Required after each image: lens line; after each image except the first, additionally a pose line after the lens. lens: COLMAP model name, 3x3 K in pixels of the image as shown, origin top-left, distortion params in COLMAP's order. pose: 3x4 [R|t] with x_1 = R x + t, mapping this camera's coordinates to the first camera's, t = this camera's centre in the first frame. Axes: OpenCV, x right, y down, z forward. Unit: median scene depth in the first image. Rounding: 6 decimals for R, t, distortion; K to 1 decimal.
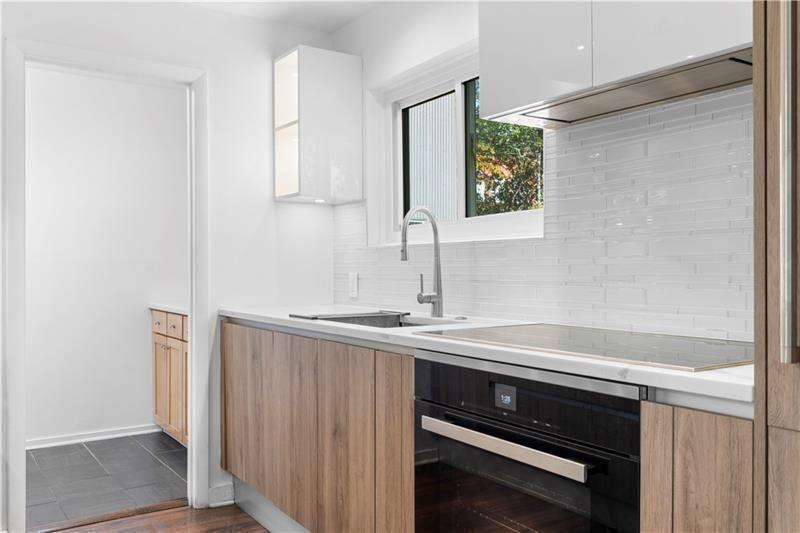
lens RADIAL K [[668.1, 0, 400.0], [0, 668.1, 266.5], [0, 0, 1]] dist [0.000836, -0.000757]
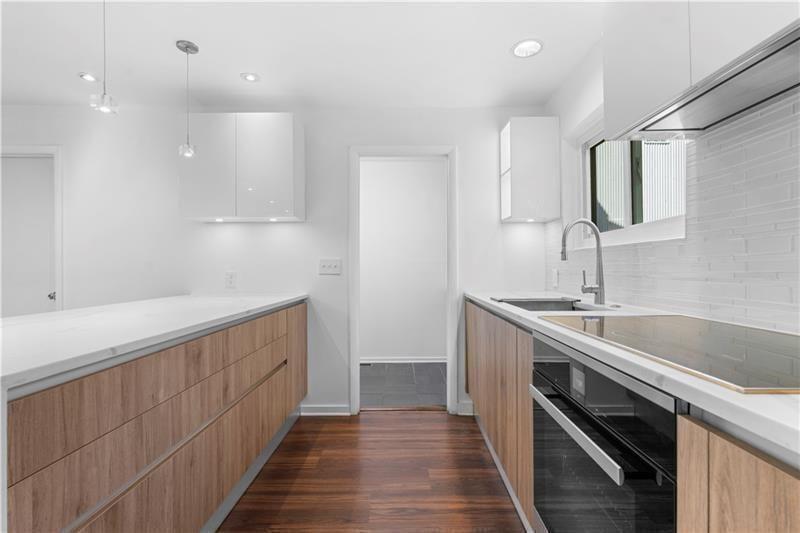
lens RADIAL K [[389.8, 0, 400.0], [0, 389.8, 259.2], [0, 0, 1]] dist [-0.000973, -0.000210]
pose [[0.820557, -0.013025, -0.571417, 0.168656], [0.003706, 0.999841, -0.017469, 0.001215], [0.571553, 0.012217, 0.820474, 0.171417]]
